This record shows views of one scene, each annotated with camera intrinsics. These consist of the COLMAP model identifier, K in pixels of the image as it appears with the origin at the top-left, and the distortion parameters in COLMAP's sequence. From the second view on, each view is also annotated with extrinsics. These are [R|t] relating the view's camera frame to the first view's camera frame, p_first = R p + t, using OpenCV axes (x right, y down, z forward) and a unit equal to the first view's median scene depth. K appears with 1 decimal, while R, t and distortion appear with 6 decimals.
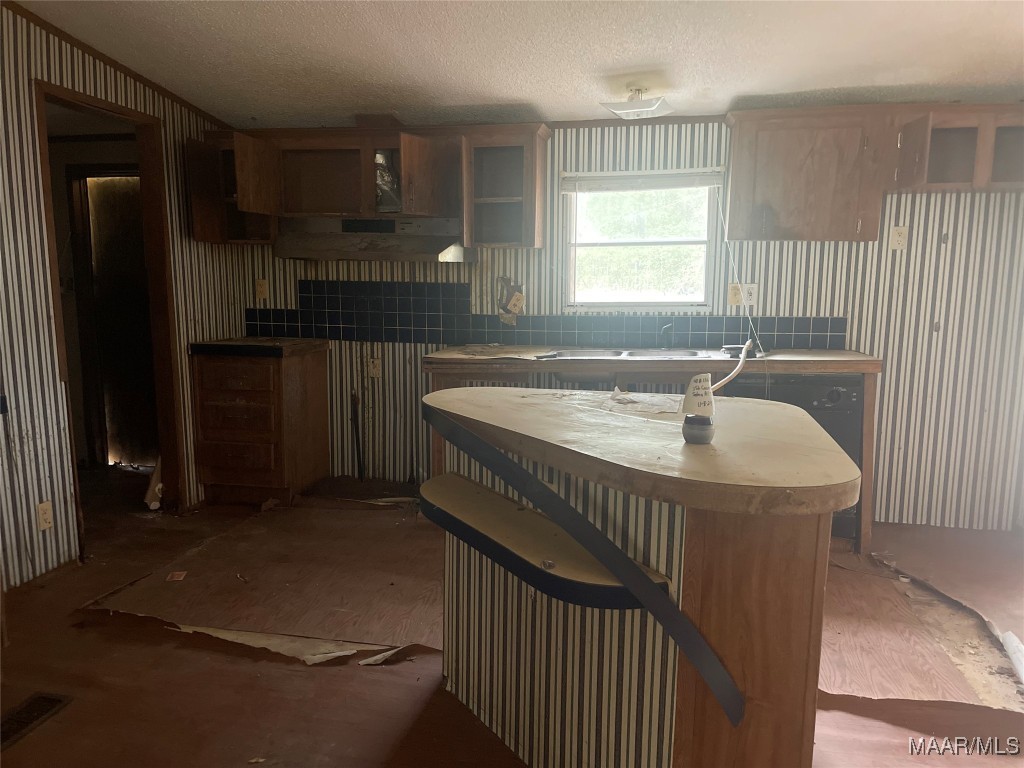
lens RADIAL K [[778.3, 0, 504.6], [0, 778.3, 386.0], [0, 0, 1]] dist [0.072055, -0.097126]
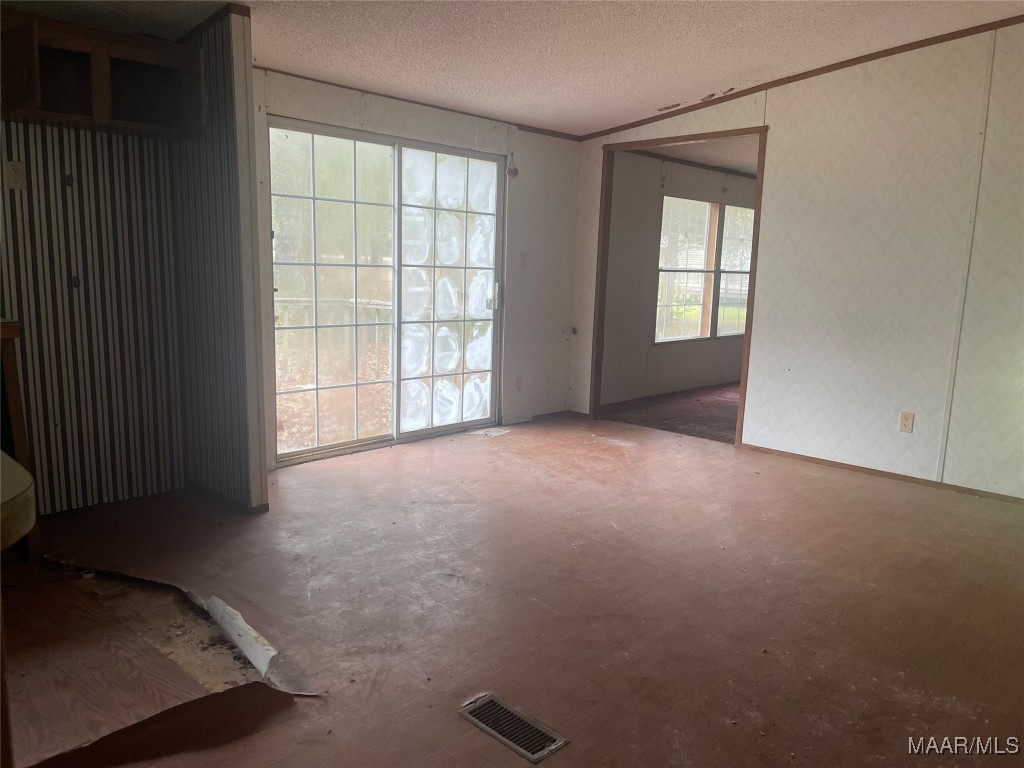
lens RADIAL K [[778.3, 0, 509.7], [0, 778.3, 385.3], [0, 0, 1]] dist [0.072055, -0.097126]
pose [[0.524987, -0.131311, 0.840920, 0.062125], [0.099597, 0.990717, 0.092523, 0.009586], [-0.845263, 0.035180, 0.533192, 0.167241]]
